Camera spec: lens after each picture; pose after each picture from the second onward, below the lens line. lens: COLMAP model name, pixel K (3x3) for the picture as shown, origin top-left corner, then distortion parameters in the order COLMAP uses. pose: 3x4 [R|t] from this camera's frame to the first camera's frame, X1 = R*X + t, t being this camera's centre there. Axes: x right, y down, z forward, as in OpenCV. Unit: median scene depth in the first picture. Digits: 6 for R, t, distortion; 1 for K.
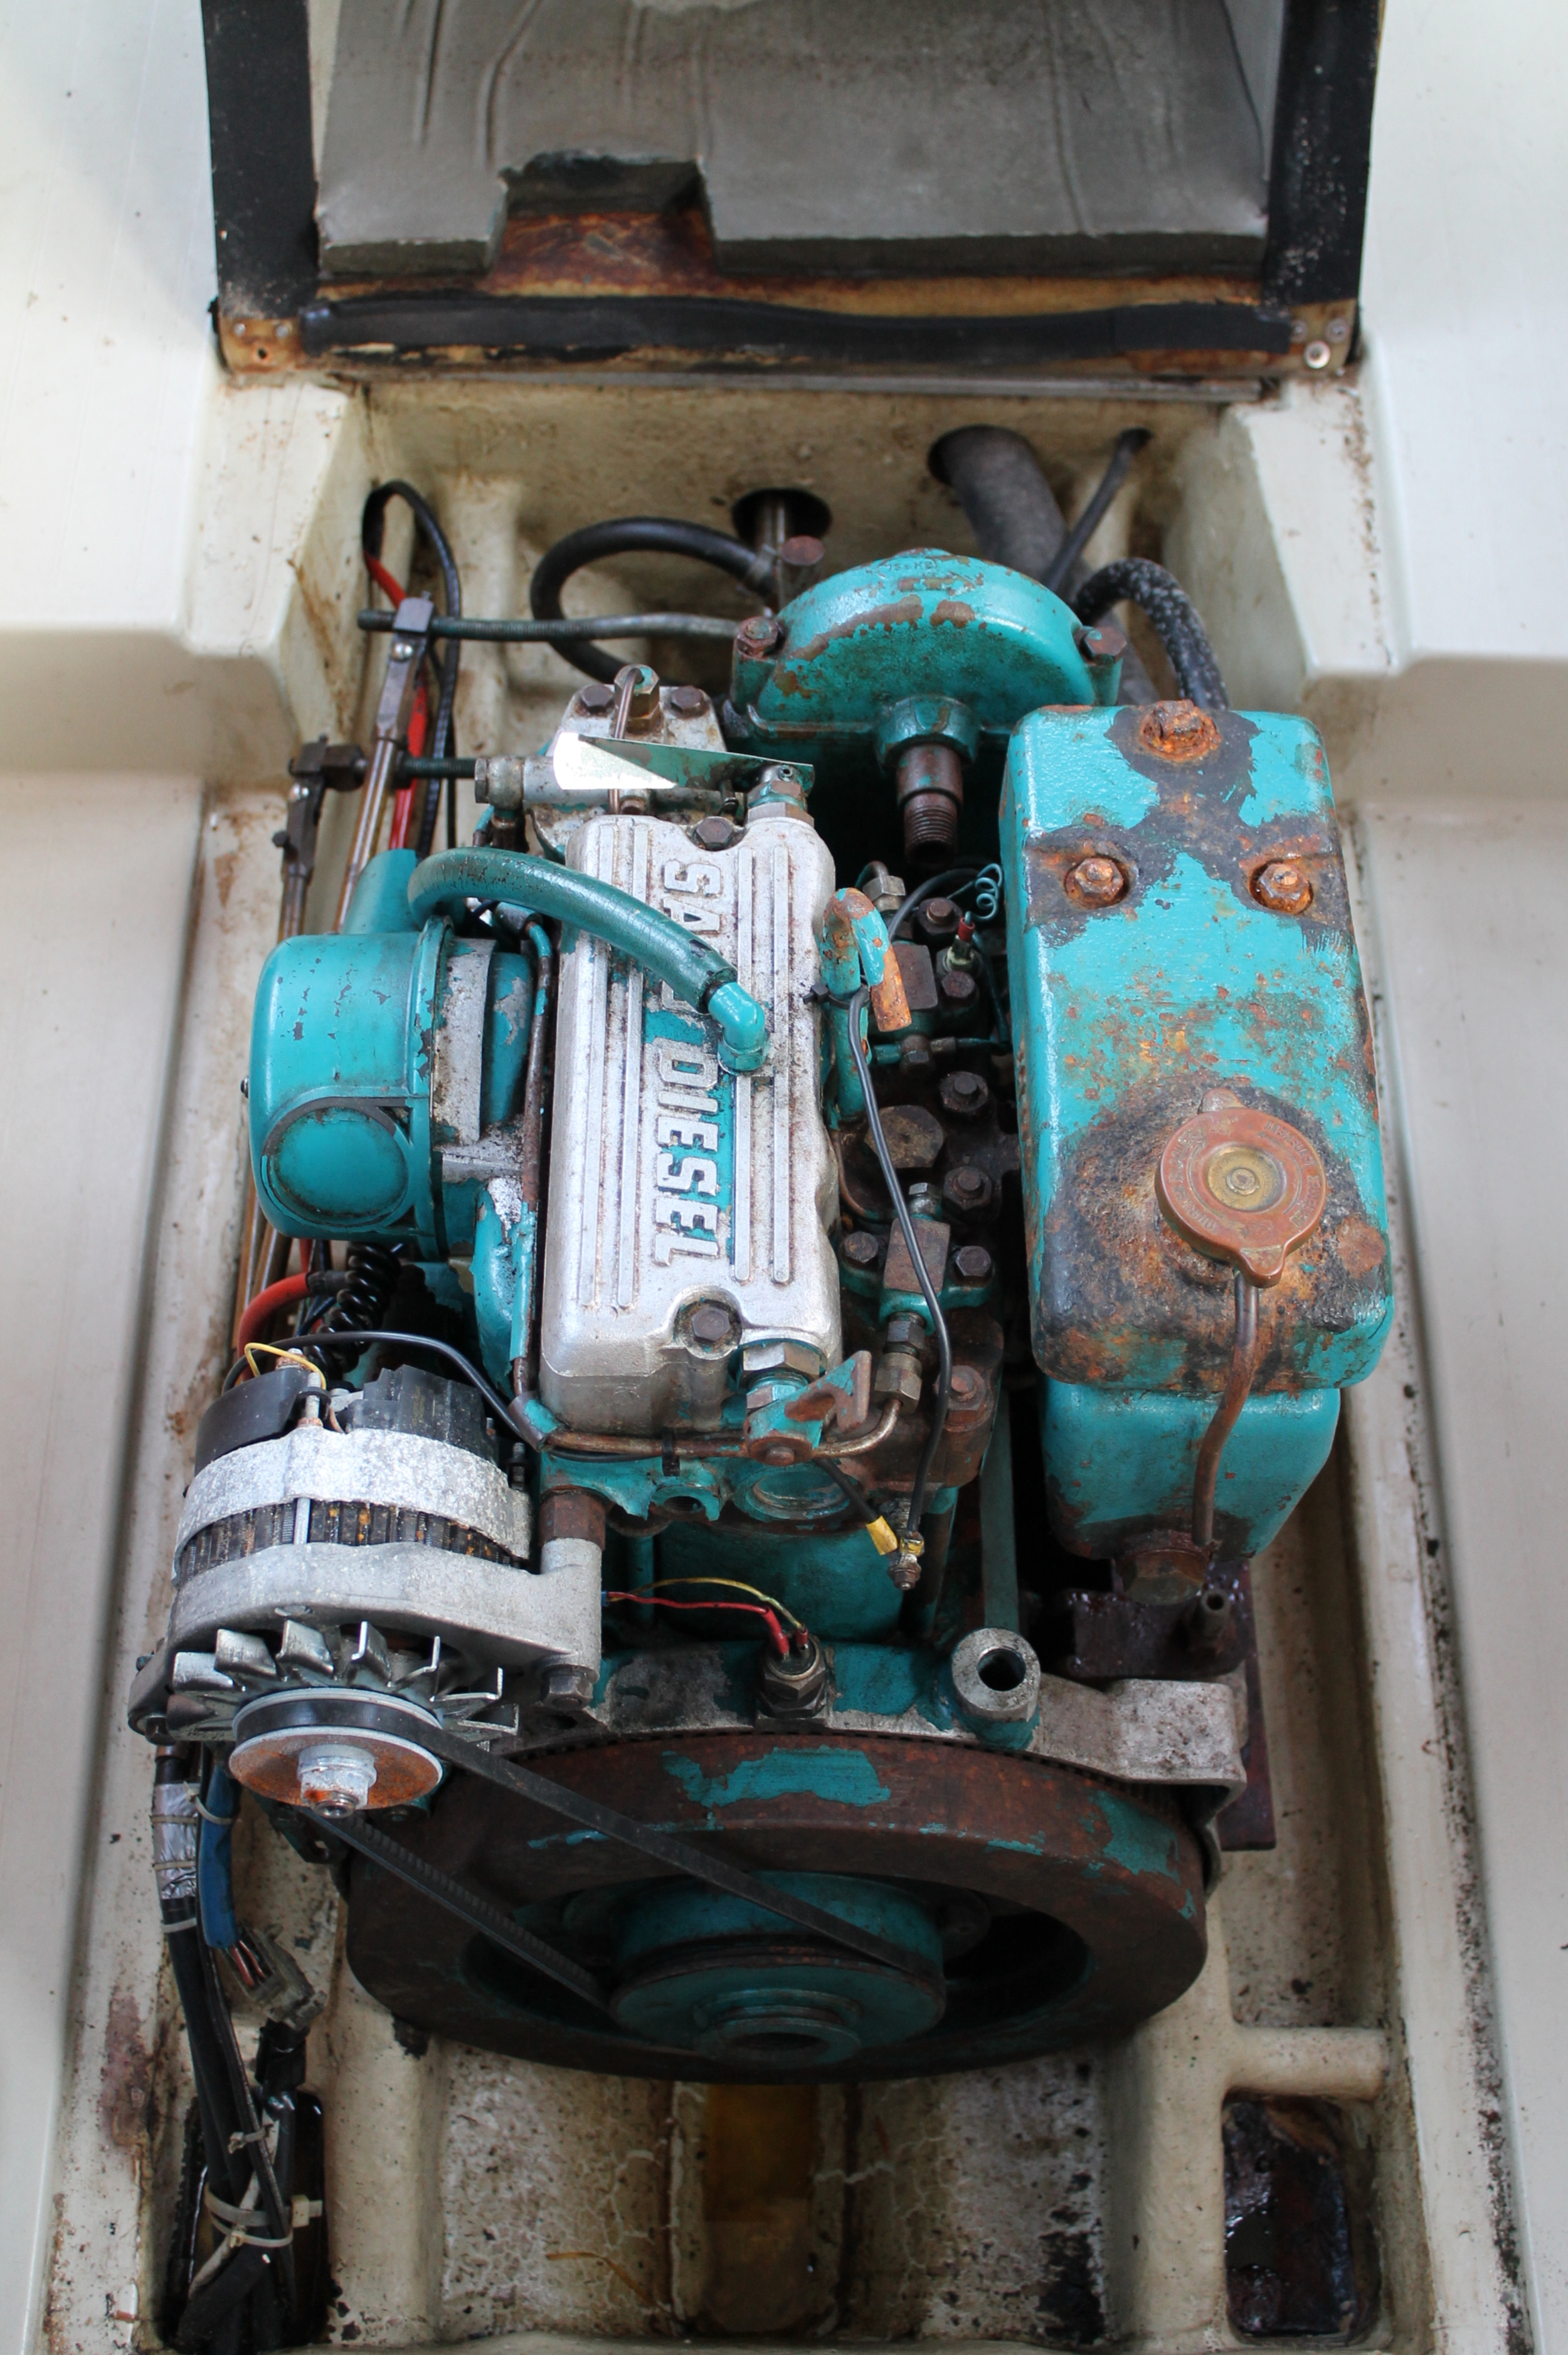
lens RADIAL K [[2770.0, 0, 783.7], [0, 2770.0, 1109.3], [0, 0, 1]] dist [-0.117788, 0.234874]
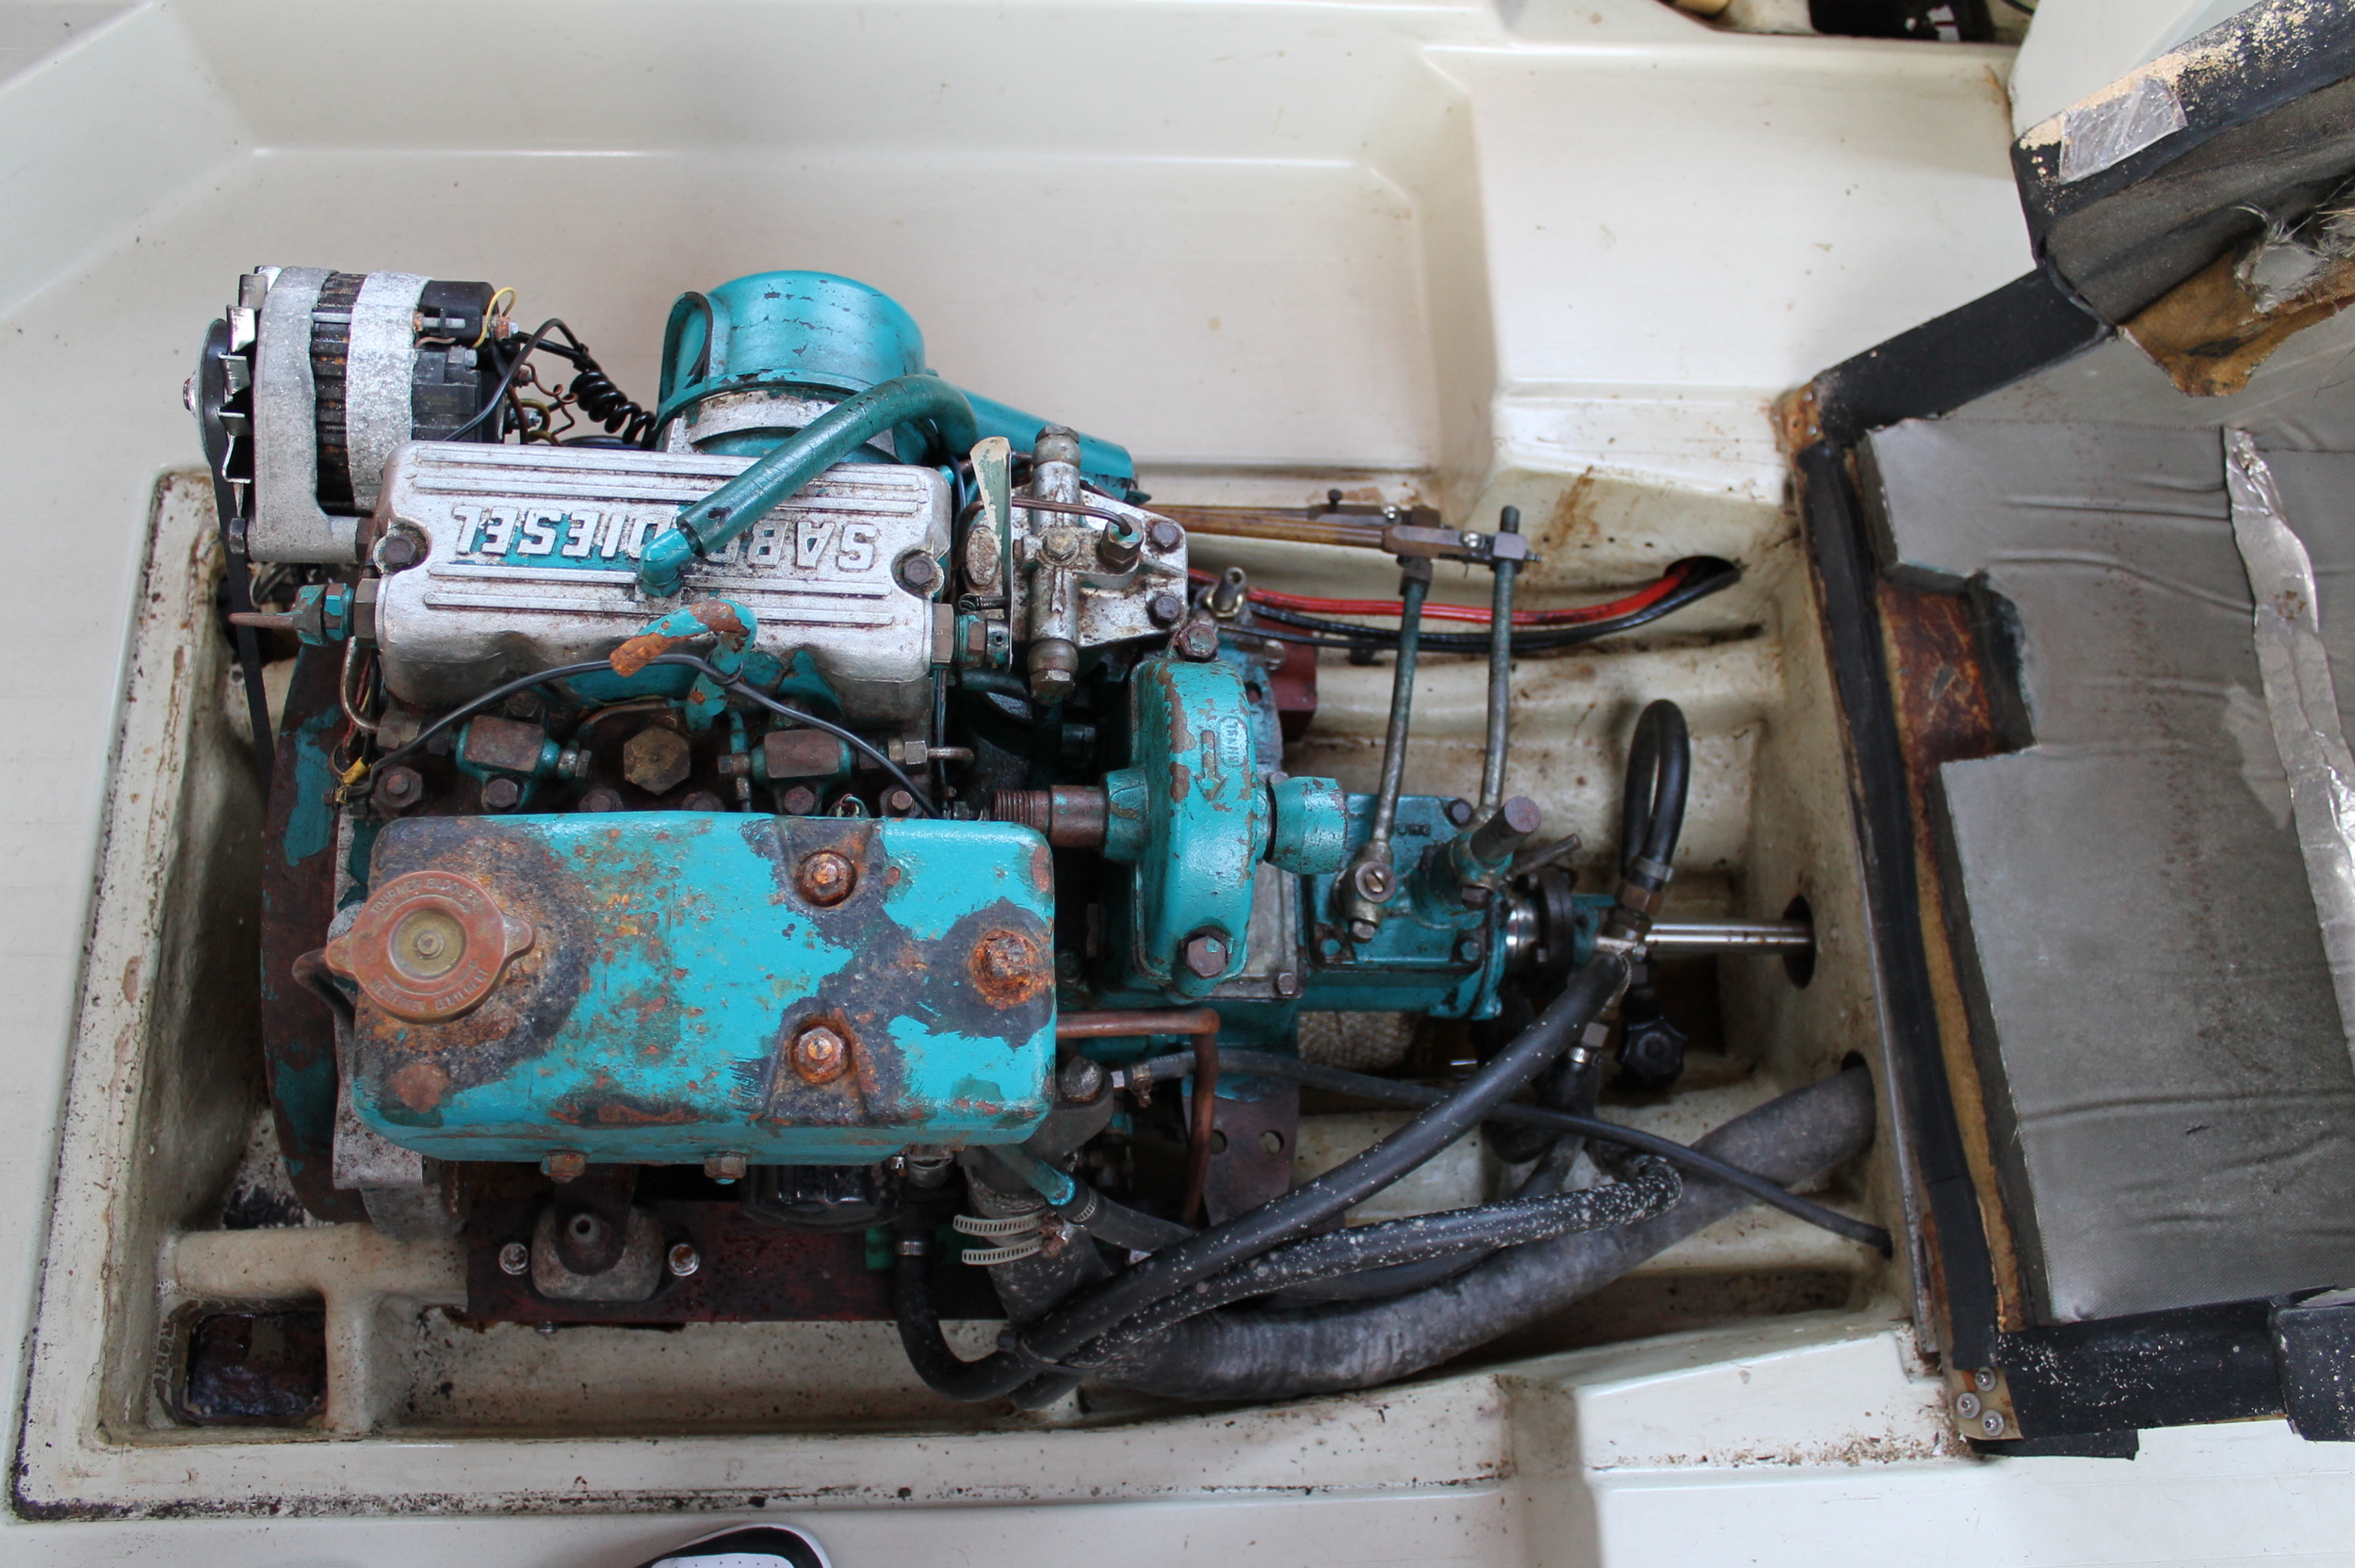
lens RADIAL K [[2036.3, 0, 1187.5], [0, 2036.3, 755.6], [0, 0, 1]] dist [-0.185269, 0.197720]
pose [[0.035729, 0.931733, -0.361383, 0.253554], [-0.919610, 0.172209, 0.353075, -0.350939], [0.391205, 0.319716, 0.862983, 0.265885]]
